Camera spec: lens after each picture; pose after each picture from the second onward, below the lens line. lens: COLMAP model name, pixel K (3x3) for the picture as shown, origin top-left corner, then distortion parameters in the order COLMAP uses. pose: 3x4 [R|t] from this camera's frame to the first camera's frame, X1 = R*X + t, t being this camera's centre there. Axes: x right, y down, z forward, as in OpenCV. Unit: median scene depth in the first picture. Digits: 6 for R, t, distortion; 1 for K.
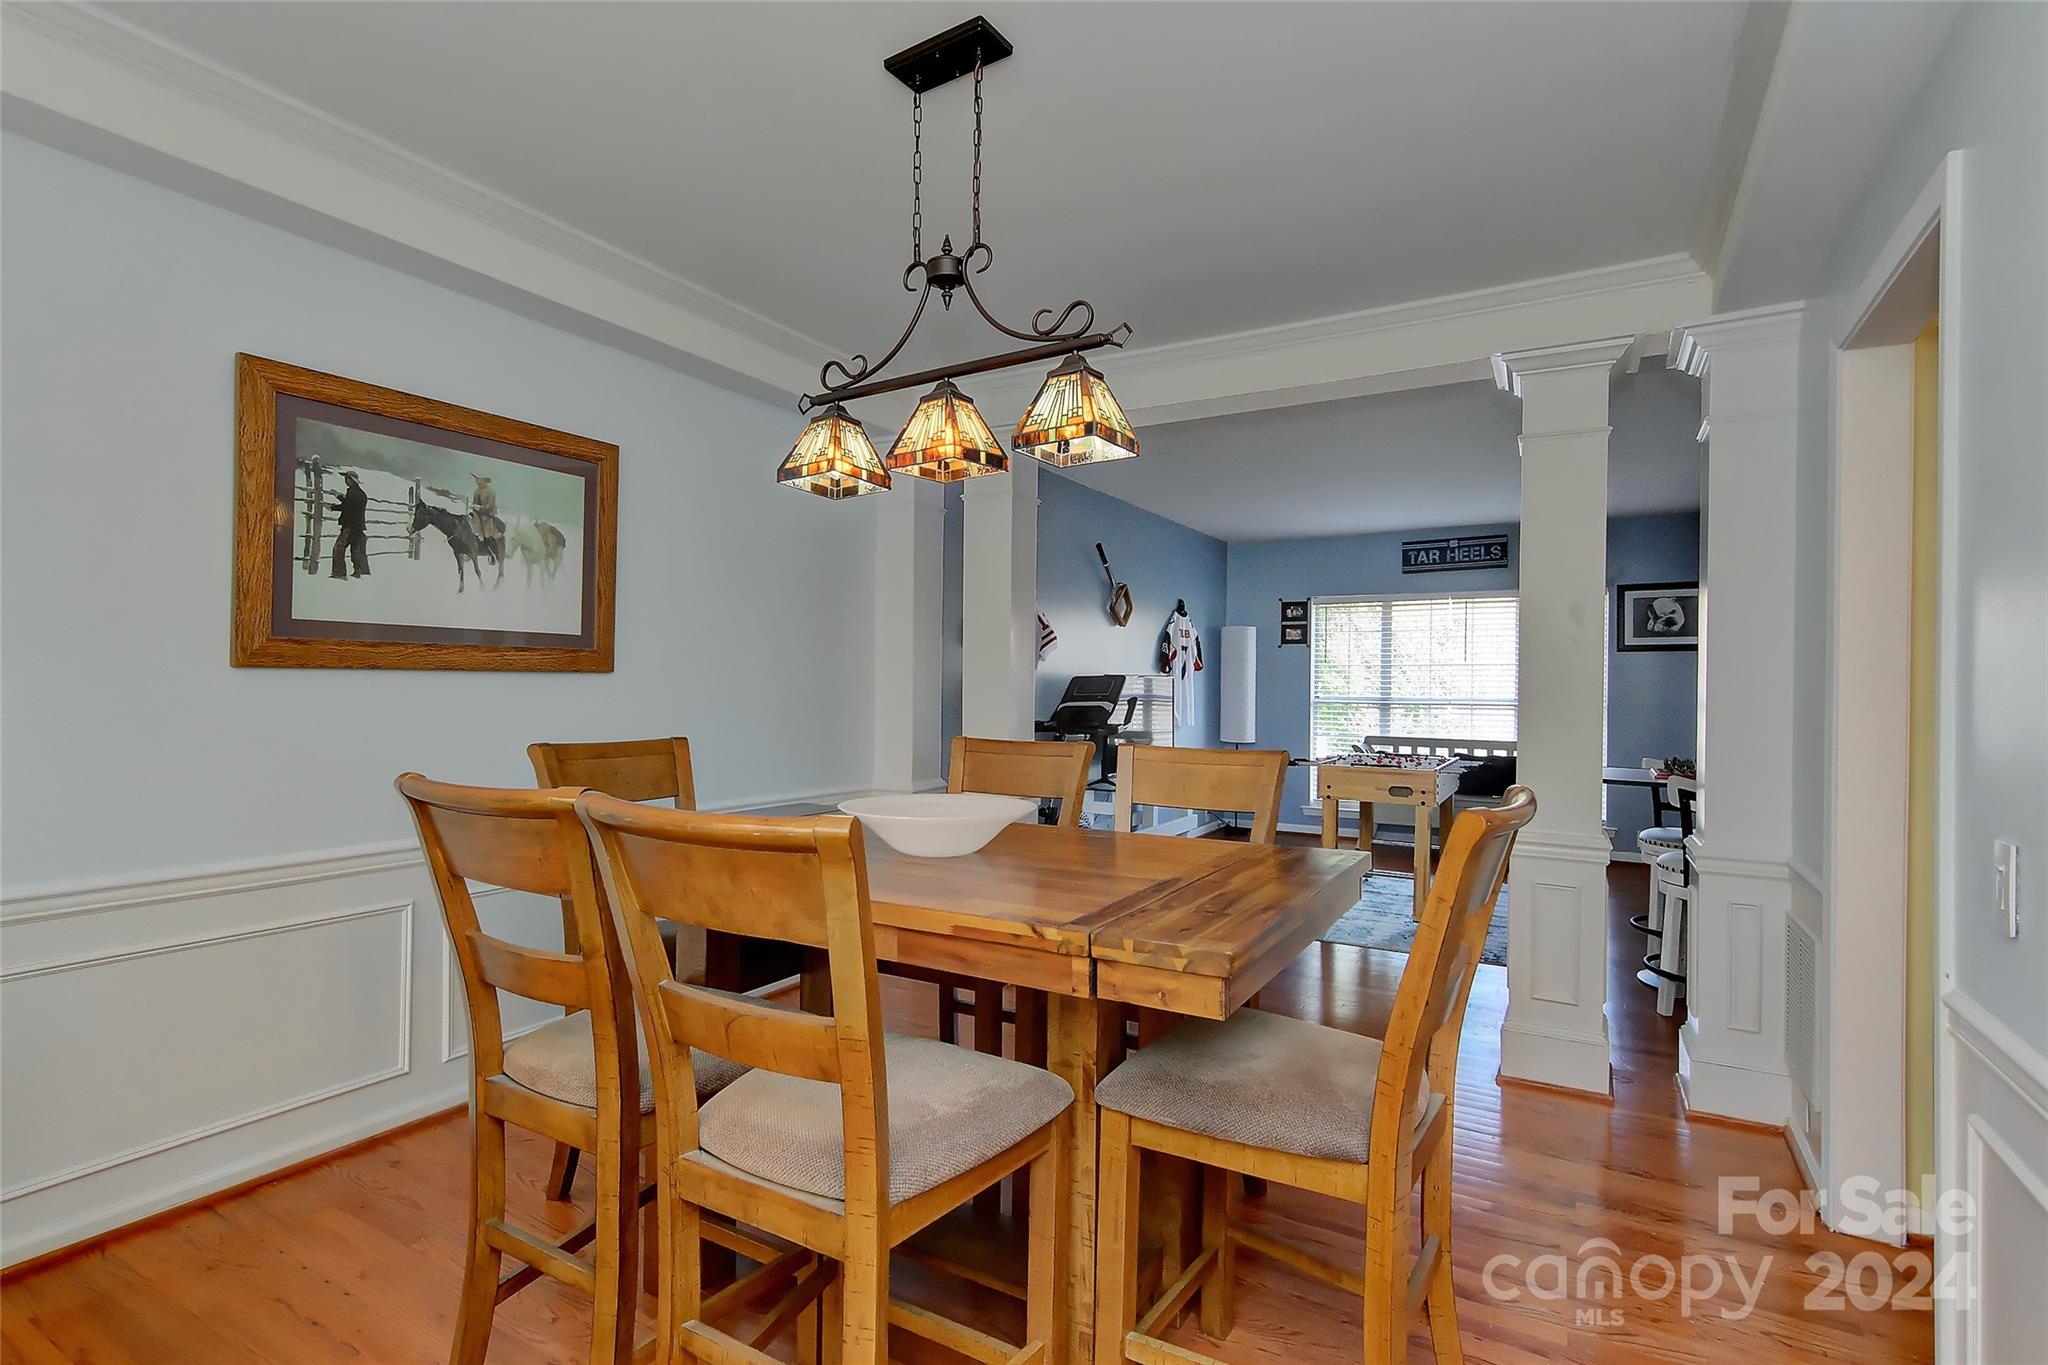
lens RADIAL K [[986.6, 0, 1012.8], [0, 986.6, 688.5], [0, 0, 1]] dist [0.004621, -0.000975]
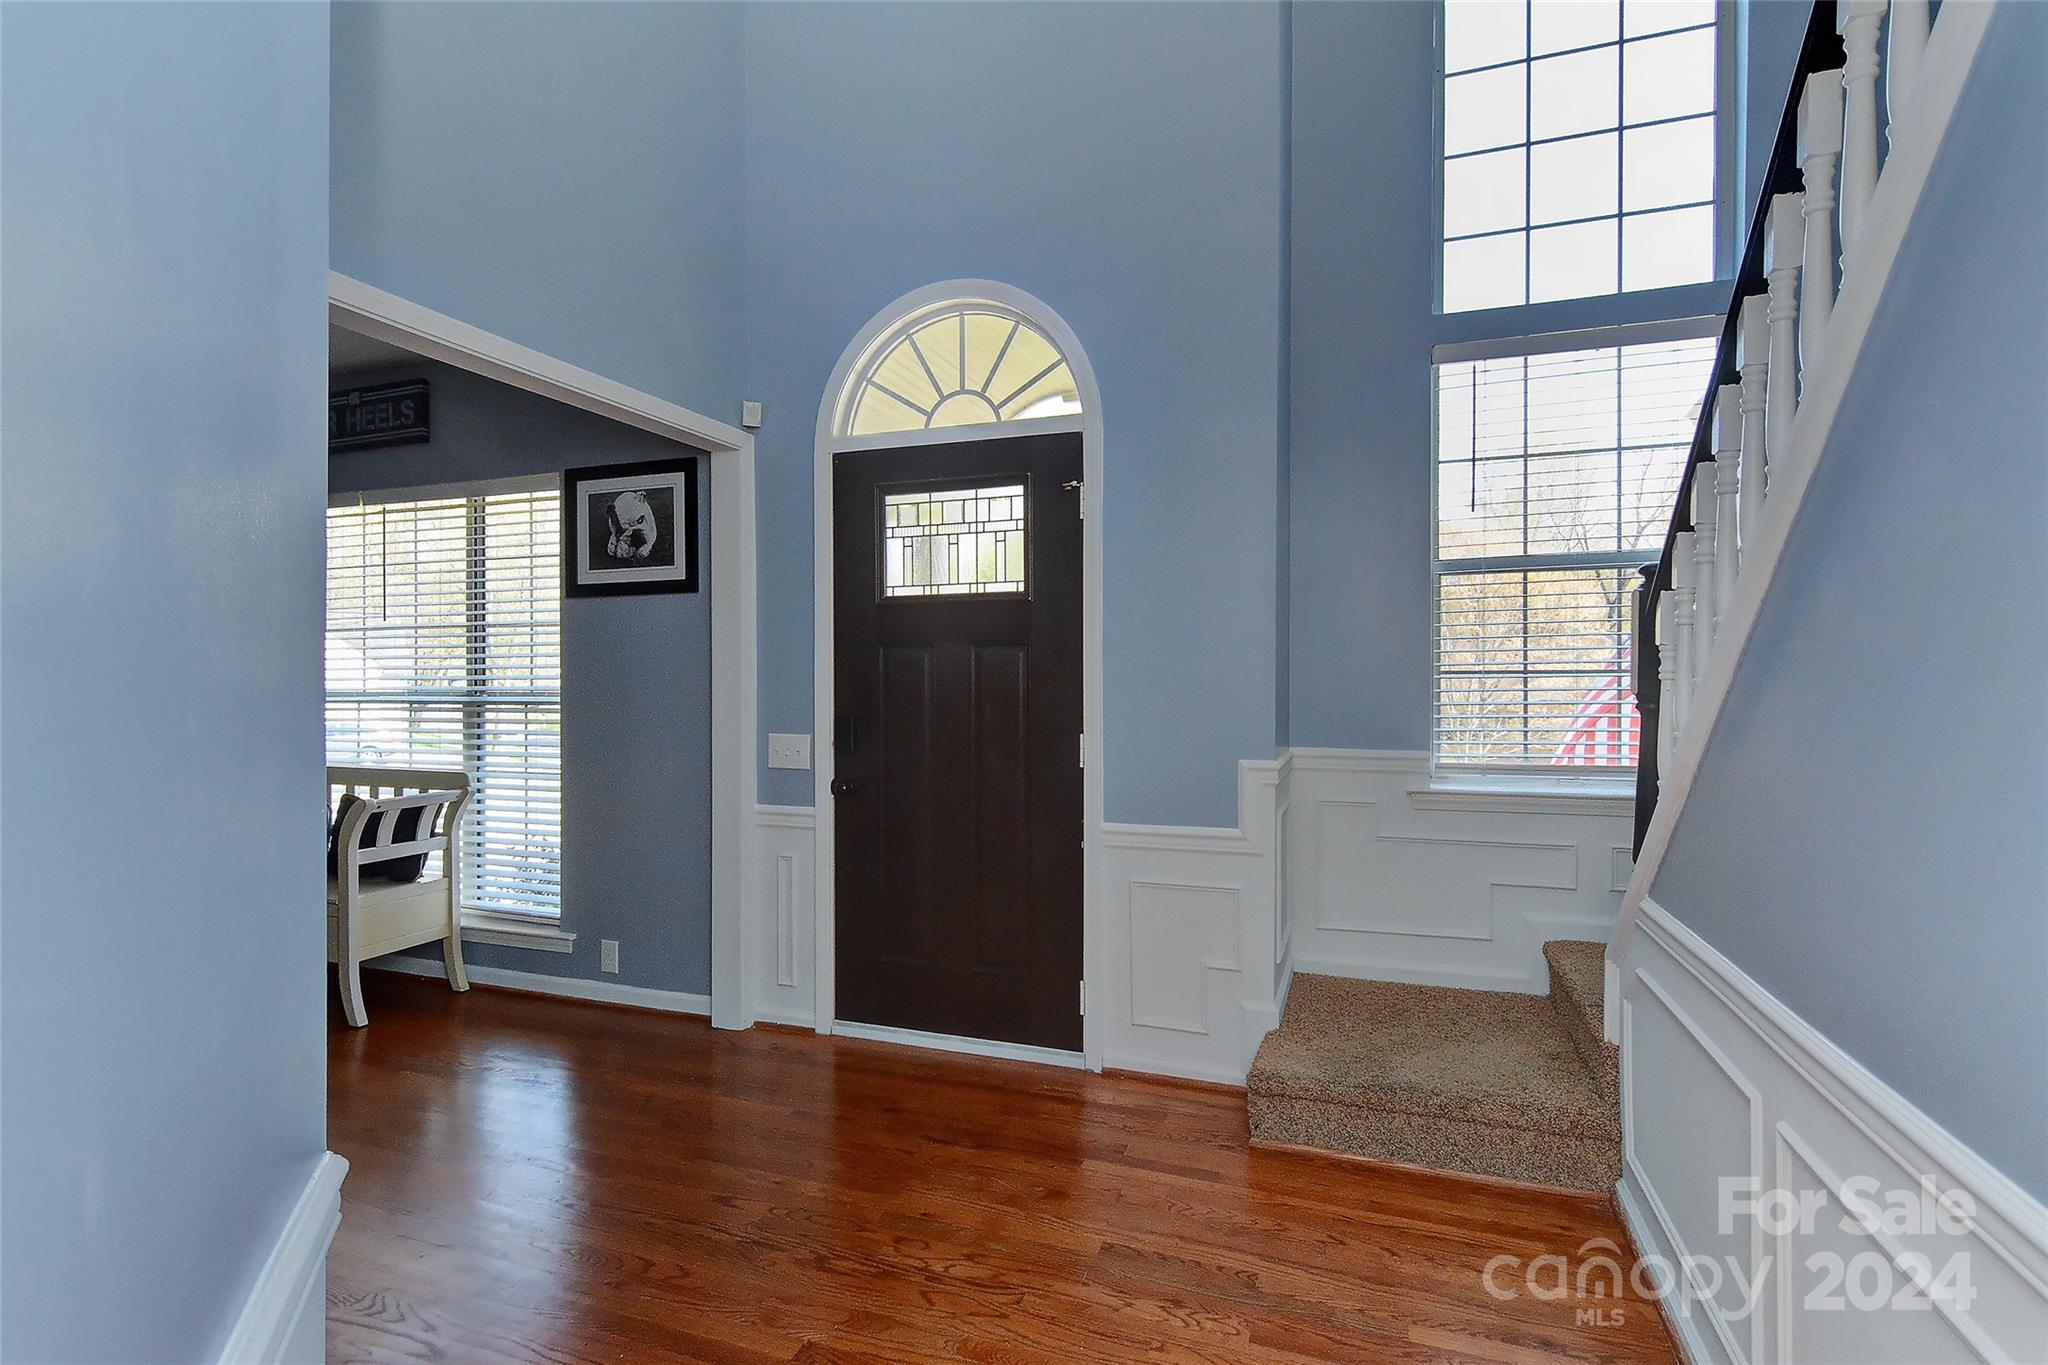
lens RADIAL K [[986.6, 0, 1031.4], [0, 986.6, 679.9], [0, 0, 1]] dist [0.004621, -0.000975]
pose [[0.981607, -0.012851, 0.190478, 0.713450], [0.012692, 0.999917, 0.002055, 0.007898], [-0.190489, 0.000400, 0.981689, 0.419203]]
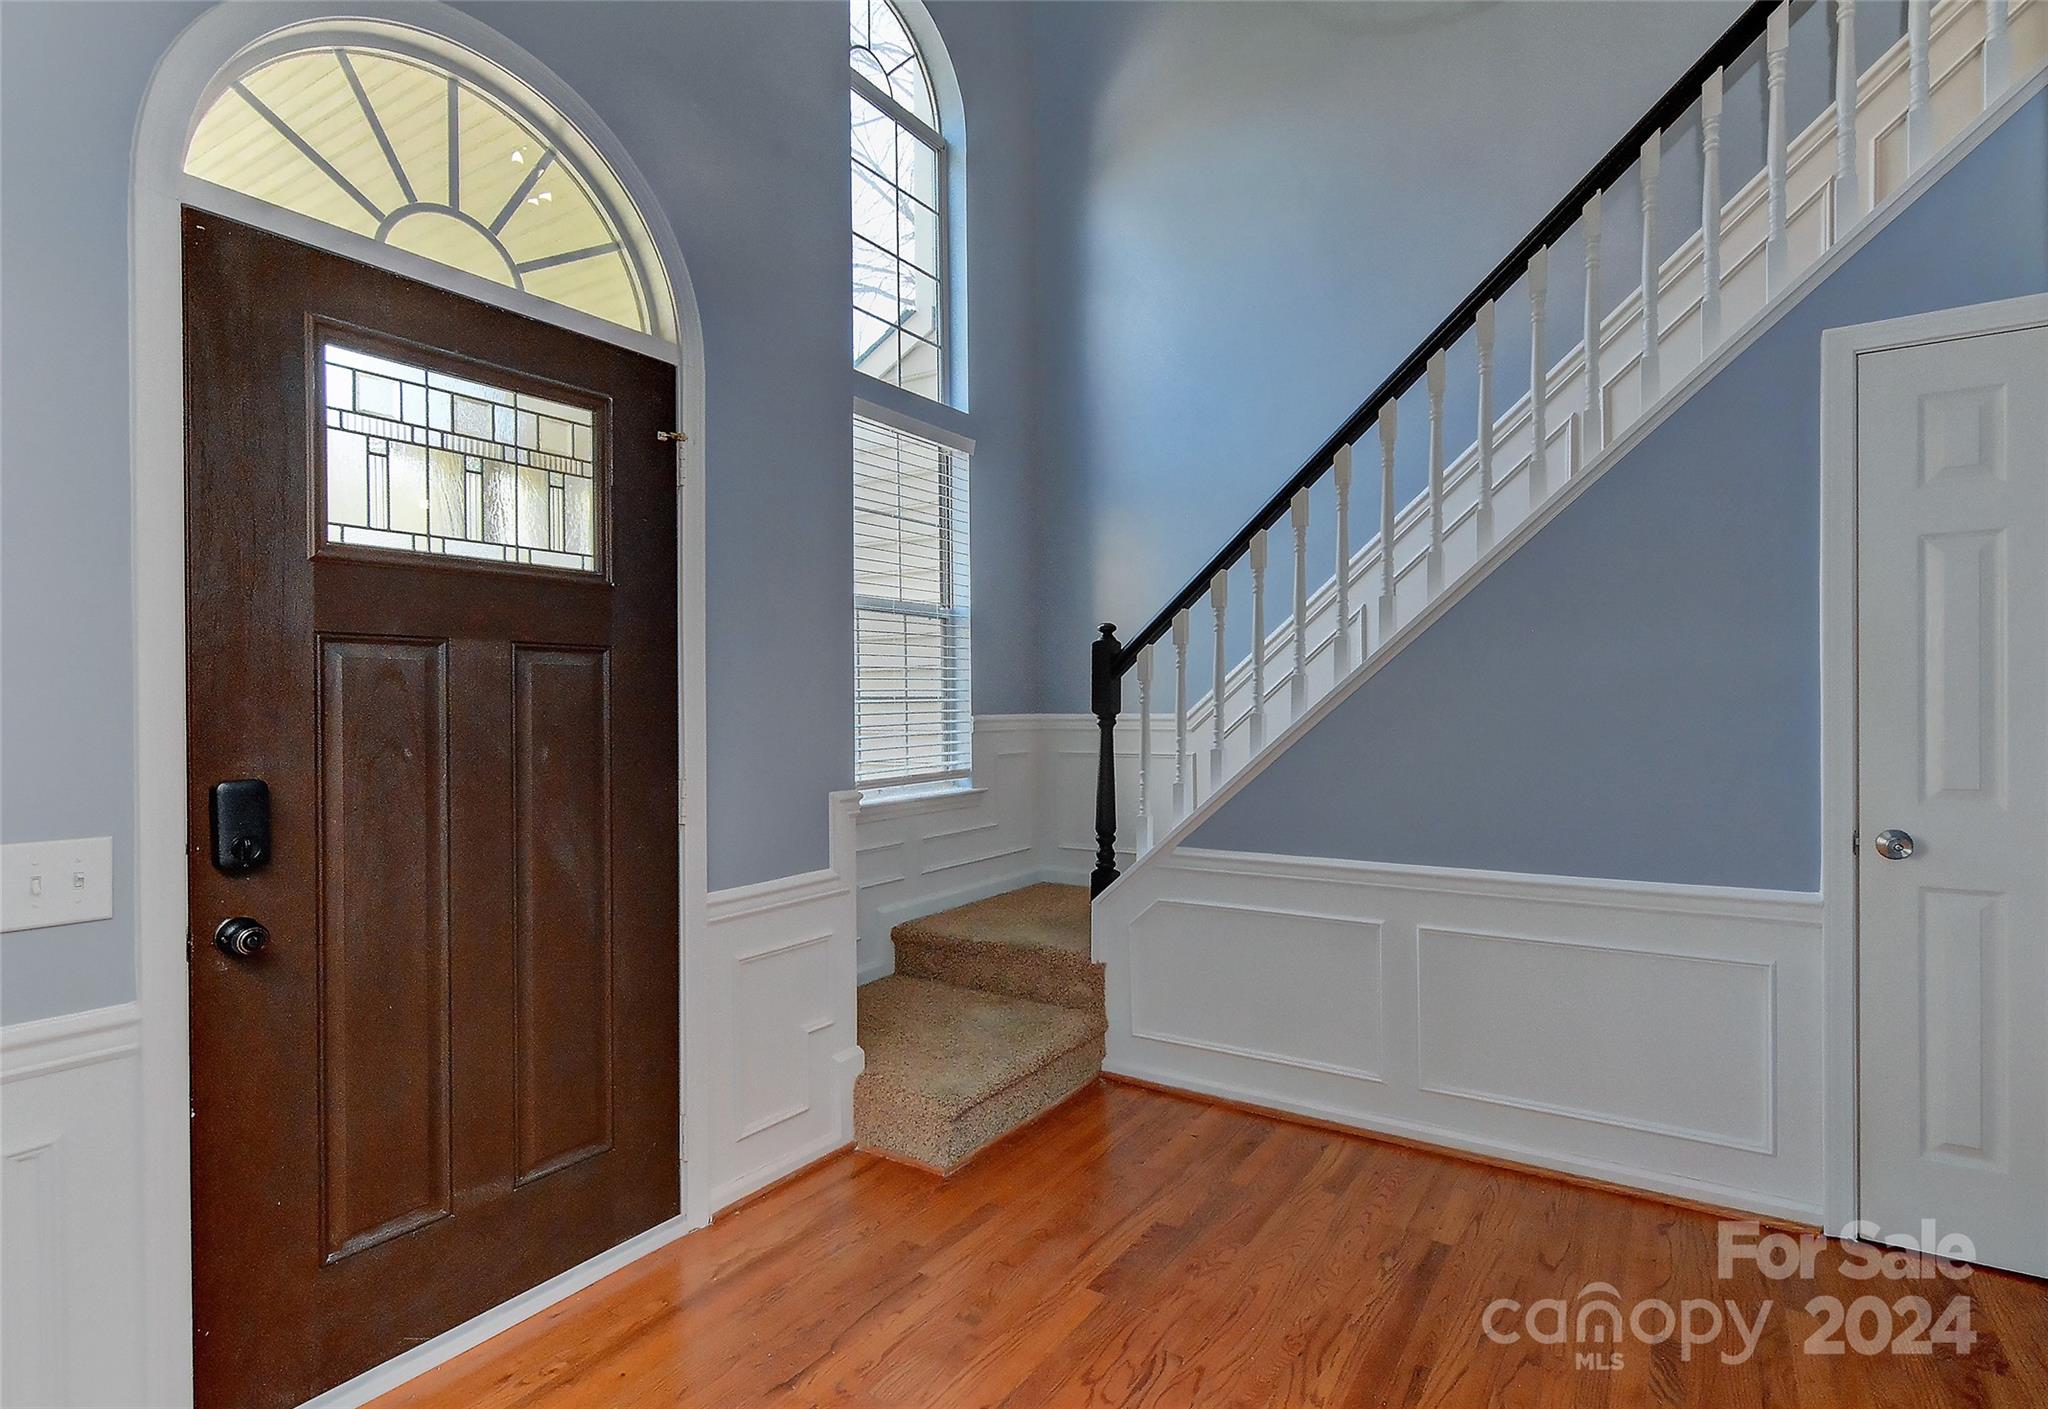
lens RADIAL K [[997.5, 0, 1028.8], [0, 997.5, 709.1], [0, 0, 1]] dist [0.002965, 0.000132]
pose [[0.047463, -0.015626, 0.998751, 0.514498], [0.011772, 0.999817, 0.015083, 0.007063], [-0.998804, 0.011041, 0.047638, 0.696128]]
